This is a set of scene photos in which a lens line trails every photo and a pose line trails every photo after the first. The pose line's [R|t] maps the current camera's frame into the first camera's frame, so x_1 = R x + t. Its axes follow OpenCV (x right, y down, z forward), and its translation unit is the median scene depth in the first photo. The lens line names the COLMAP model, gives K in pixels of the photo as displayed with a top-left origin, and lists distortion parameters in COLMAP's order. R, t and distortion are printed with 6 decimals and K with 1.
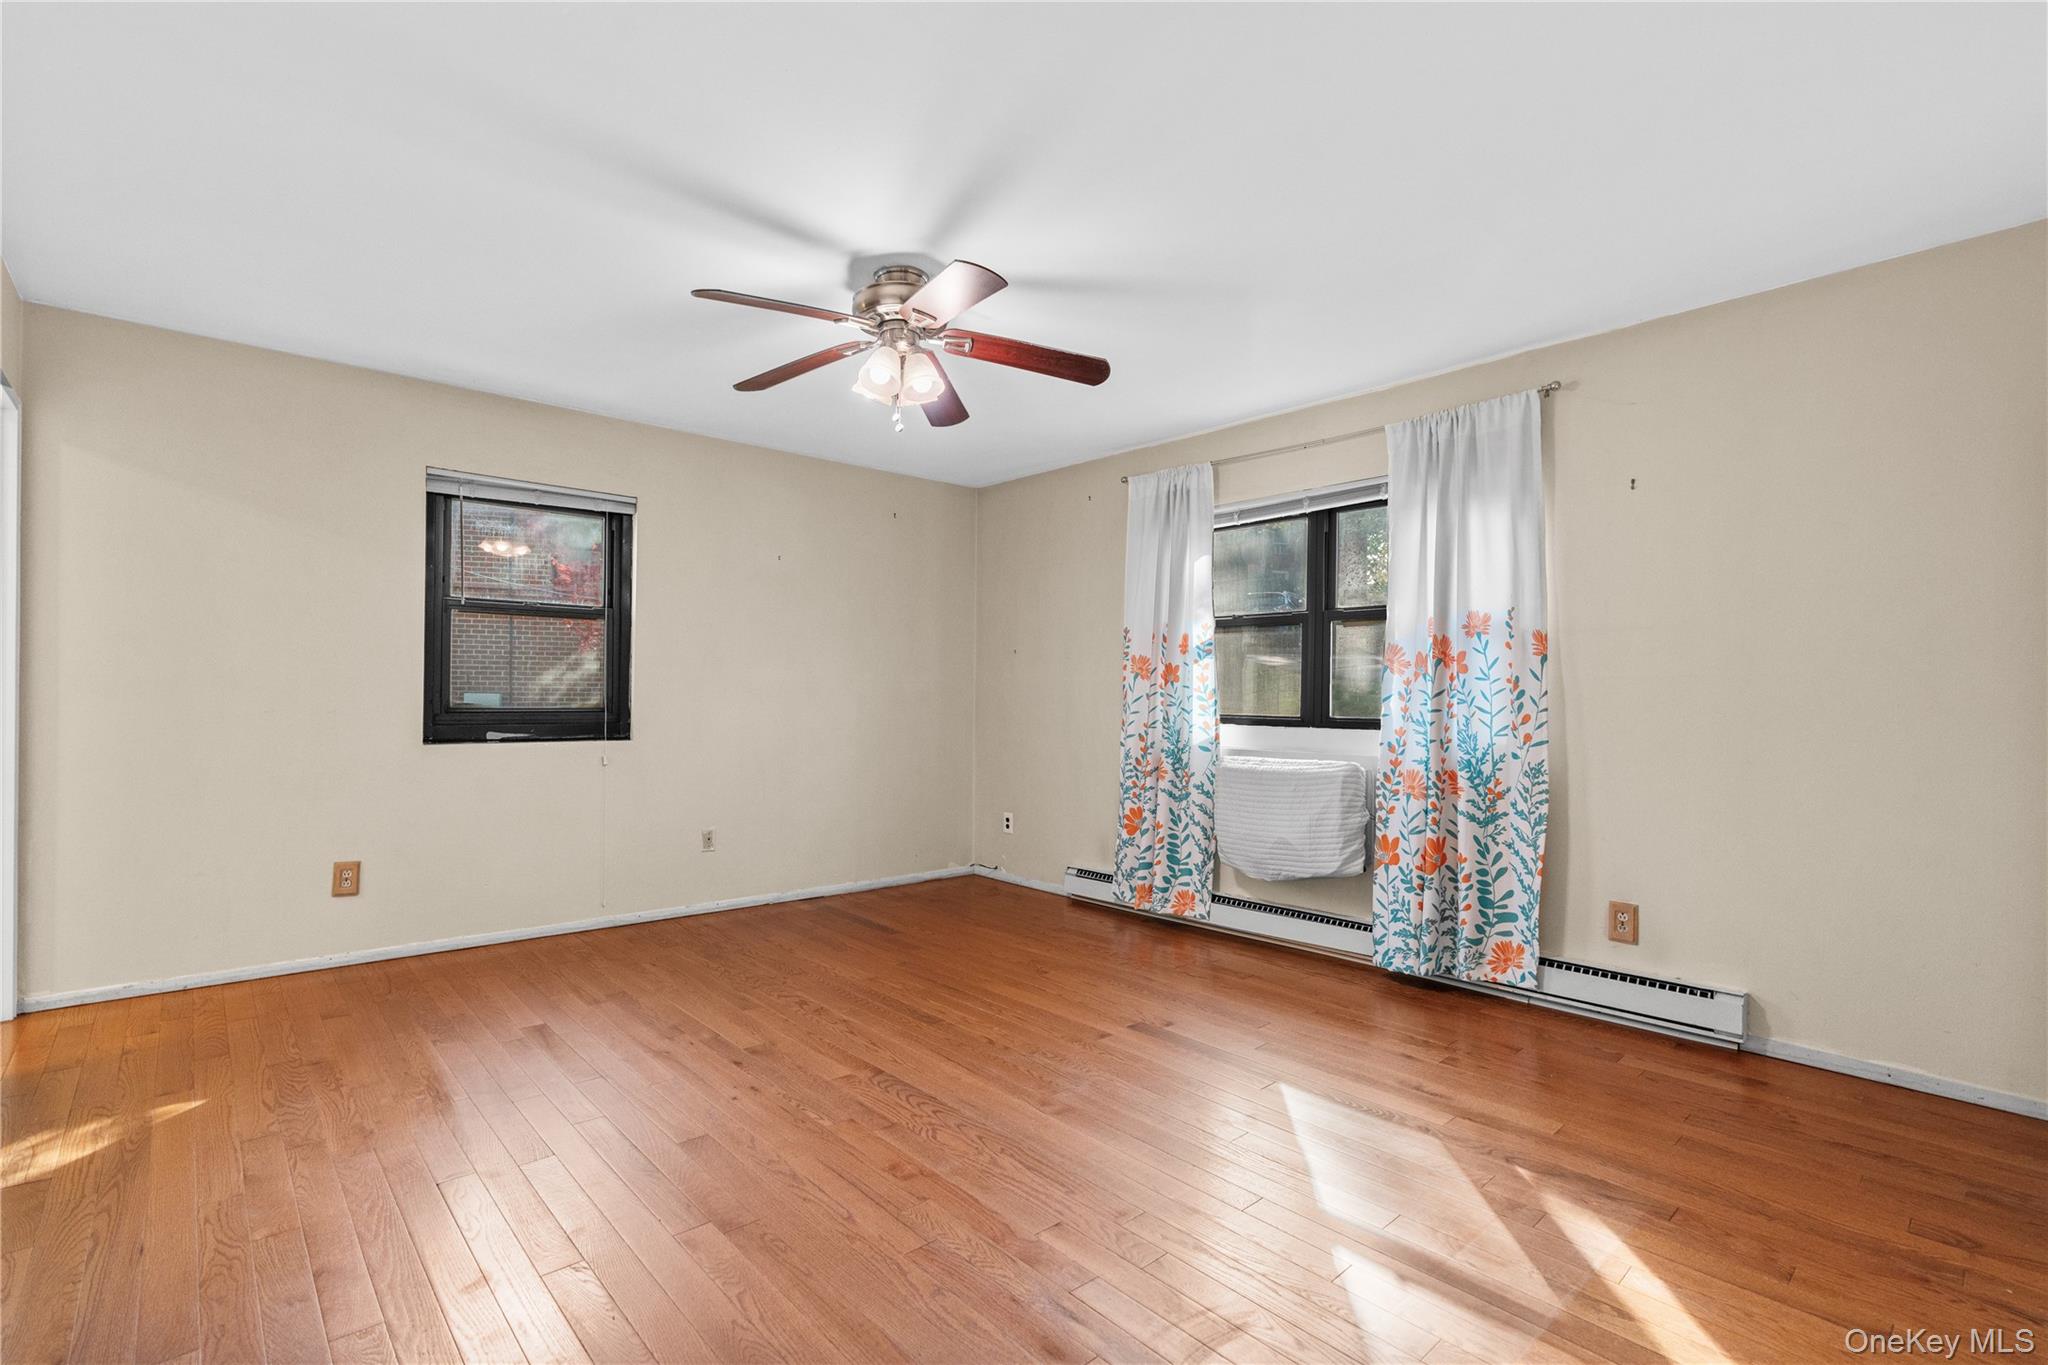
lens RADIAL K [[950.1, 0, 1024.0], [0, 950.1, 682.5], [0, 0, 1]] dist [0.039166, 0.000178]
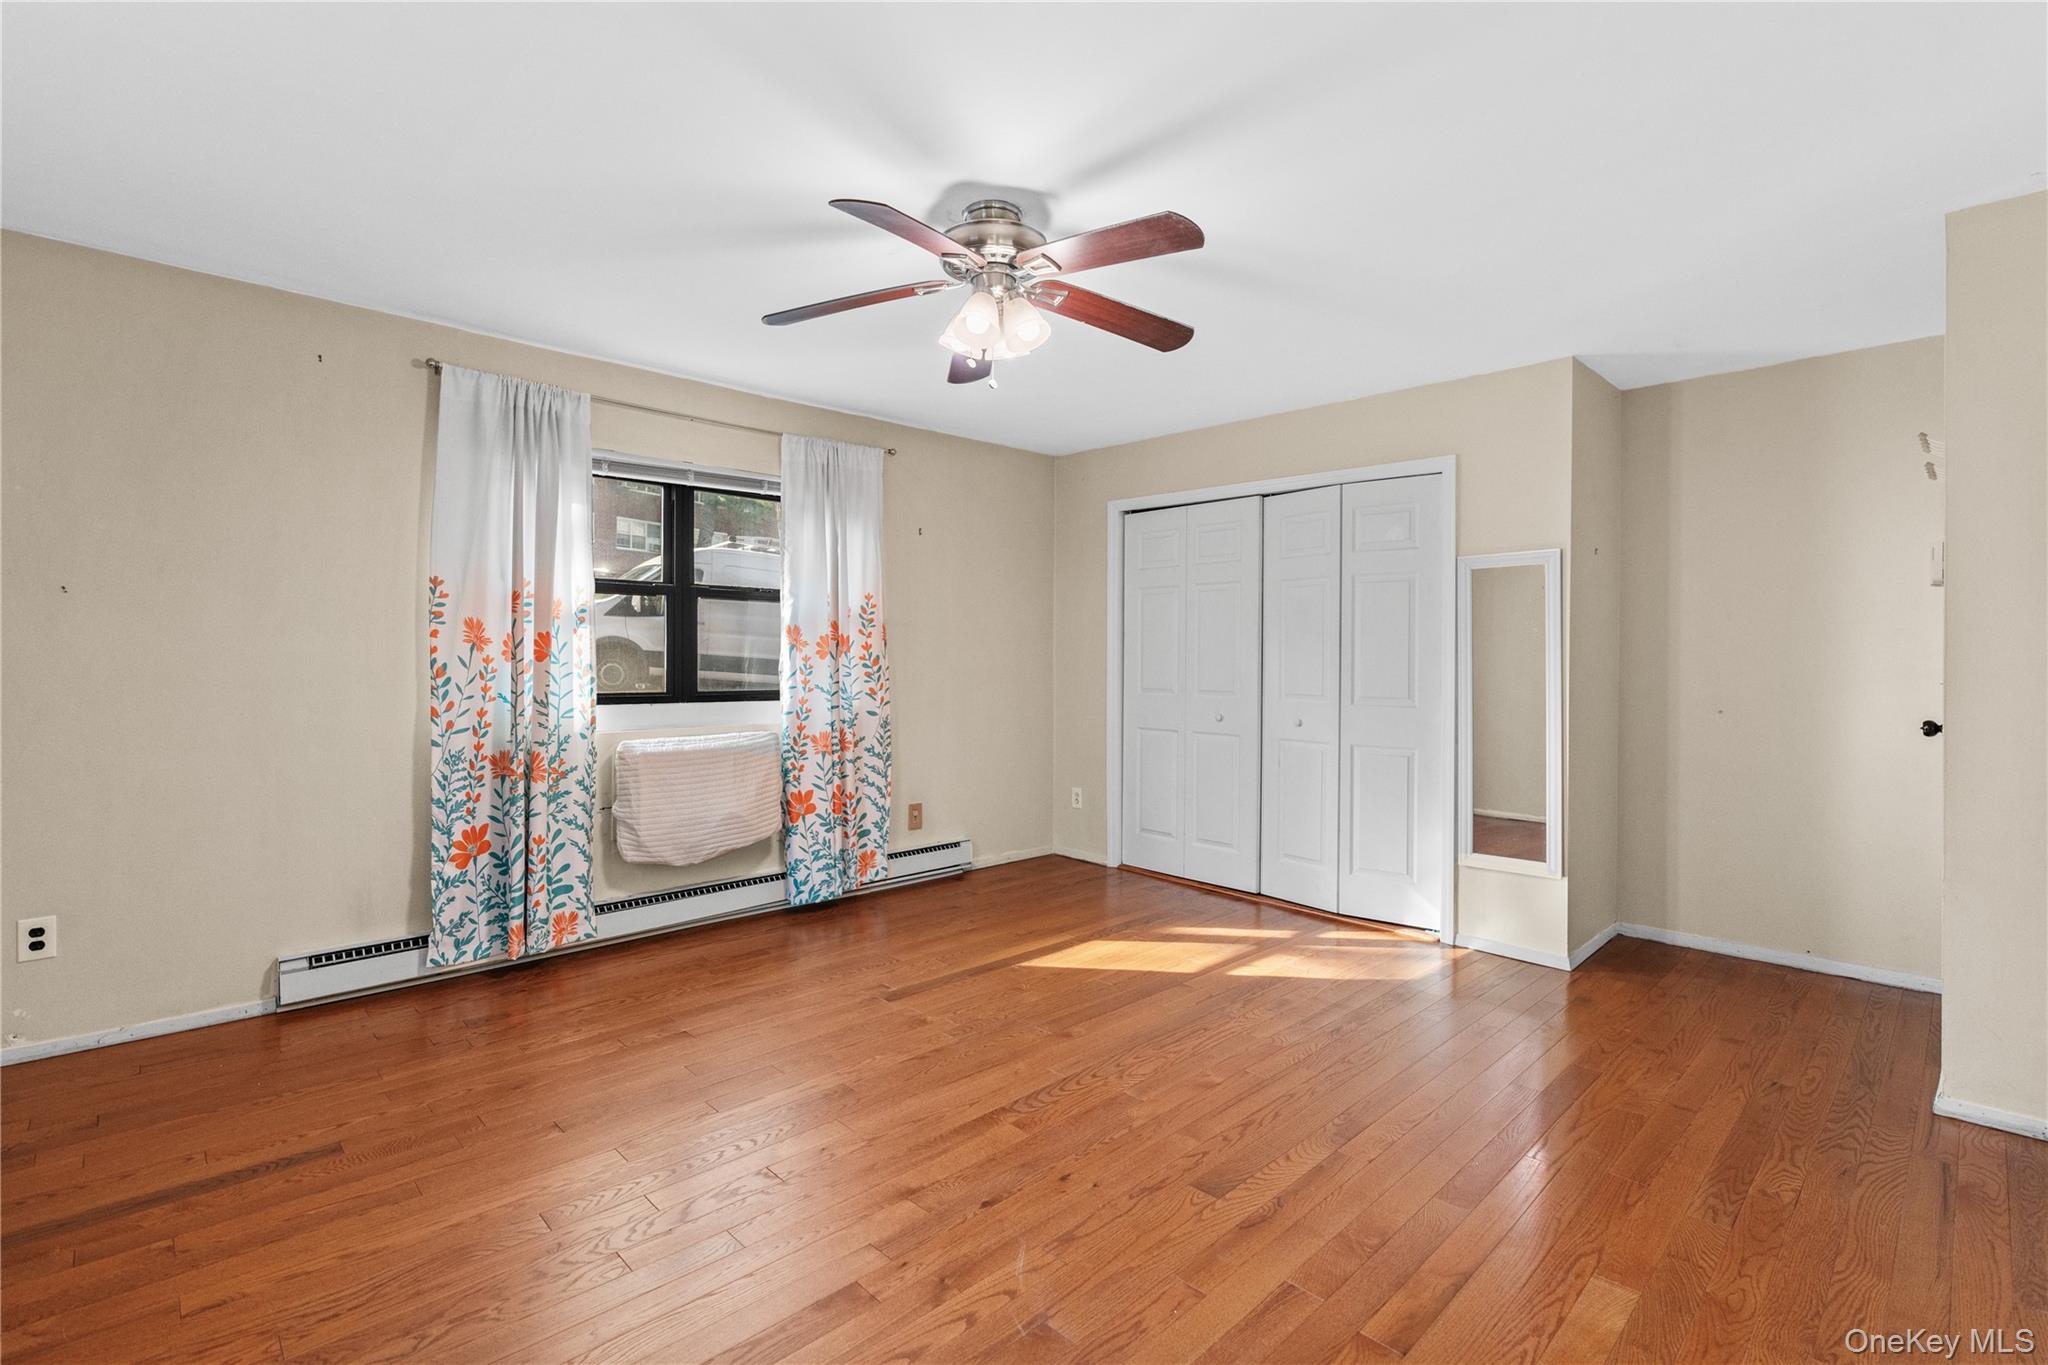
lens RADIAL K [[928.2, 0, 1013.4], [0, 928.2, 691.4], [0, 0, 1]] dist [-0.010061, 0.001688]
pose [[-0.015218, -0.010839, 0.999825, -0.651236], [0.009150, 0.999898, 0.010979, 0.026308], [-0.999842, 0.009316, -0.015118, 0.662154]]
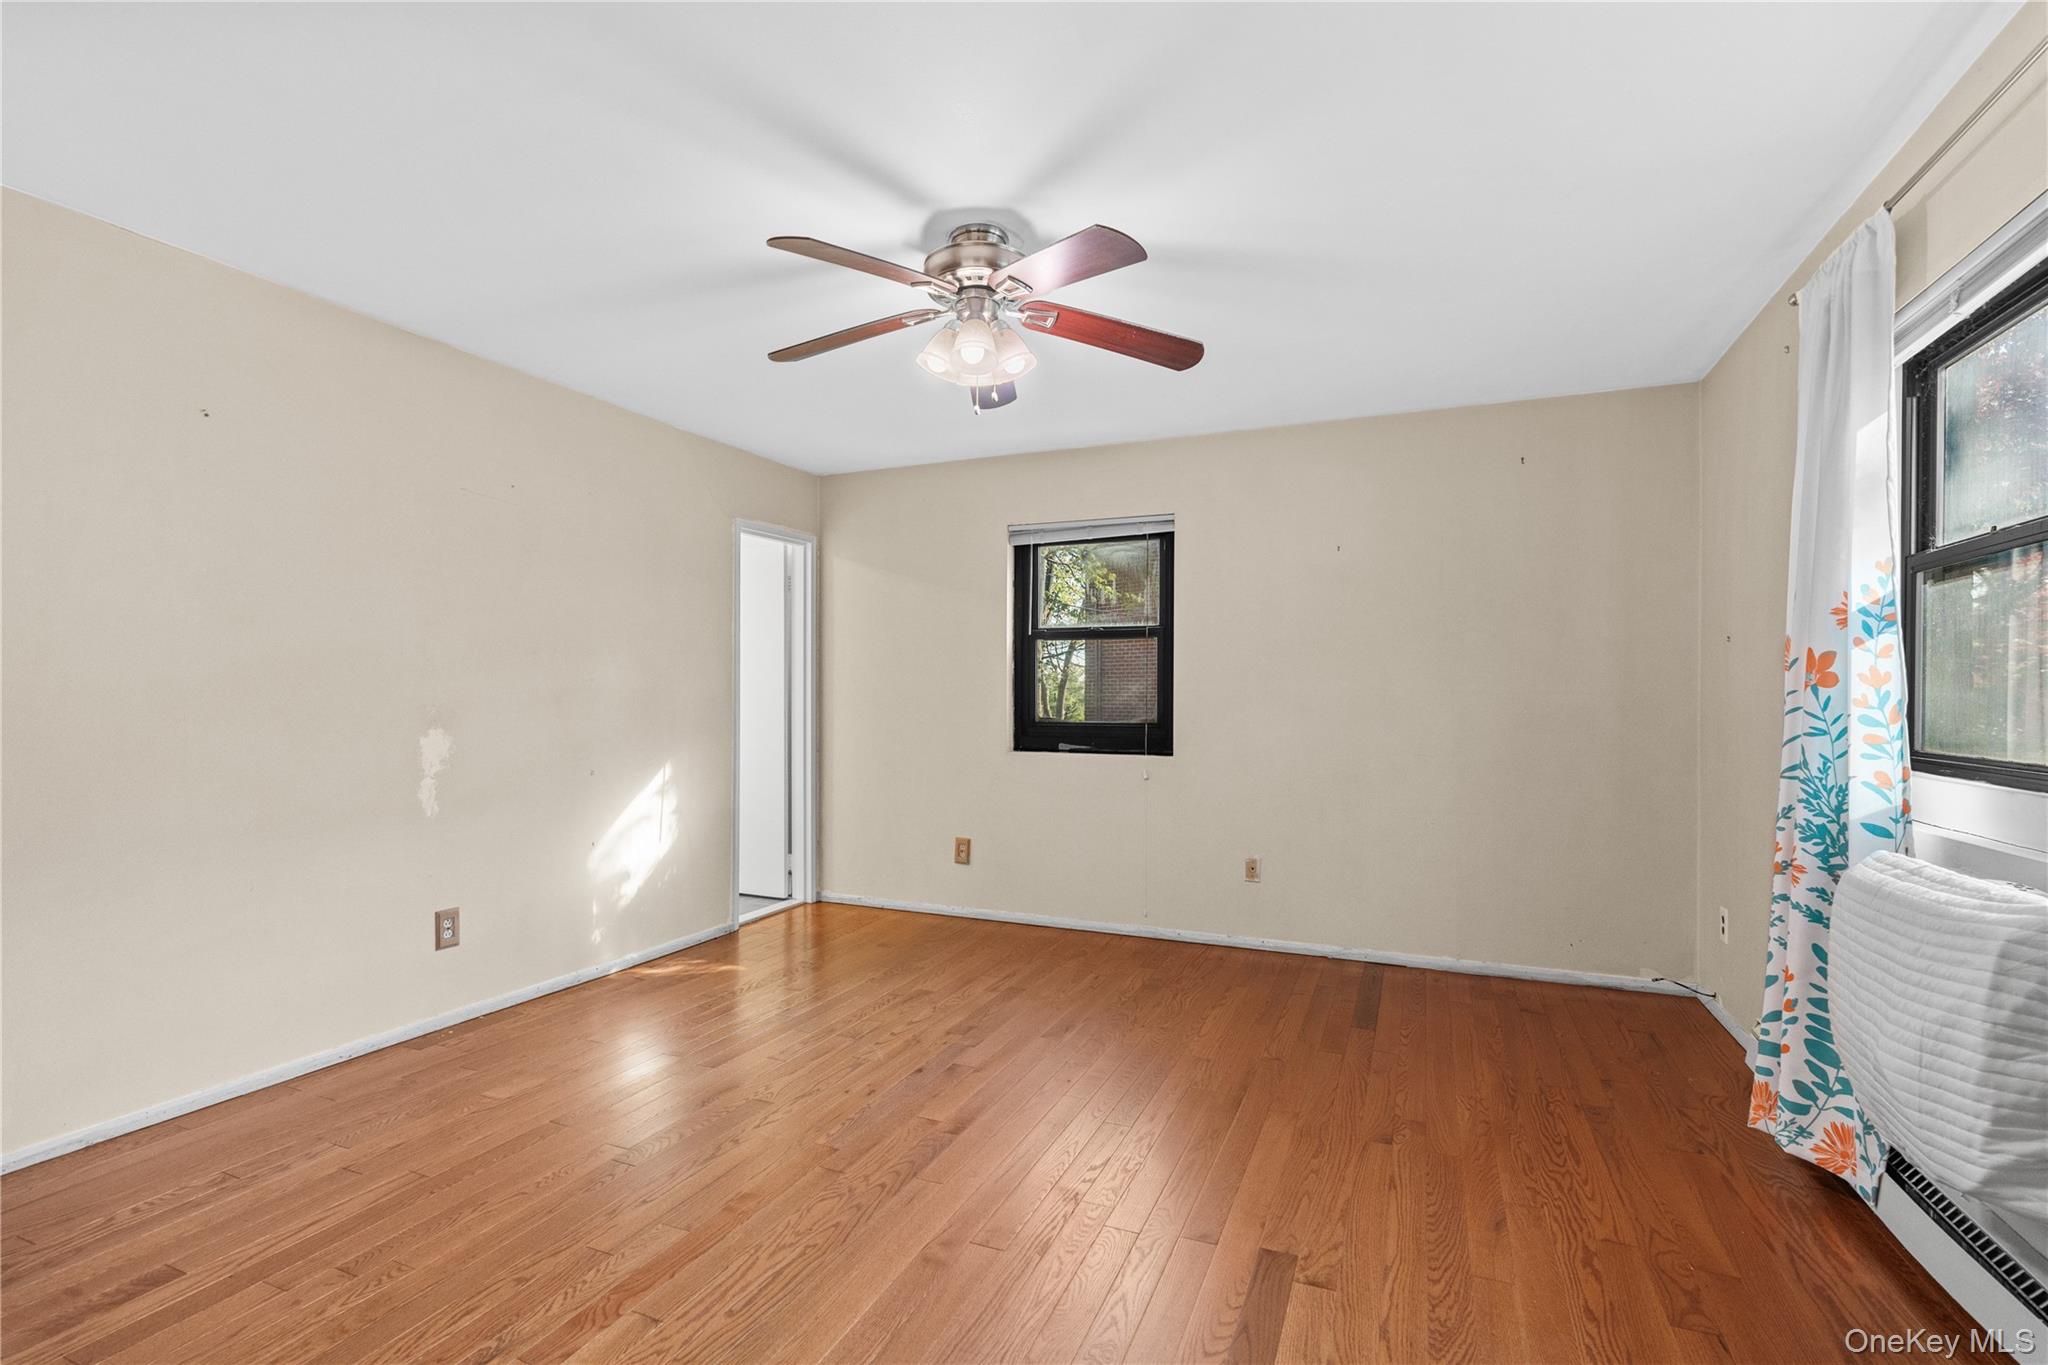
lens RADIAL K [[992.5, 0, 1015.2], [0, 992.5, 687.3], [0, 0, 1]] dist [0.000459, 0.030731]
pose [[0.415390, -0.020021, -0.909423, 0.481714], [0.015348, 0.999770, -0.015000, 0.001271], [0.909514, -0.007727, 0.415602, 0.434279]]
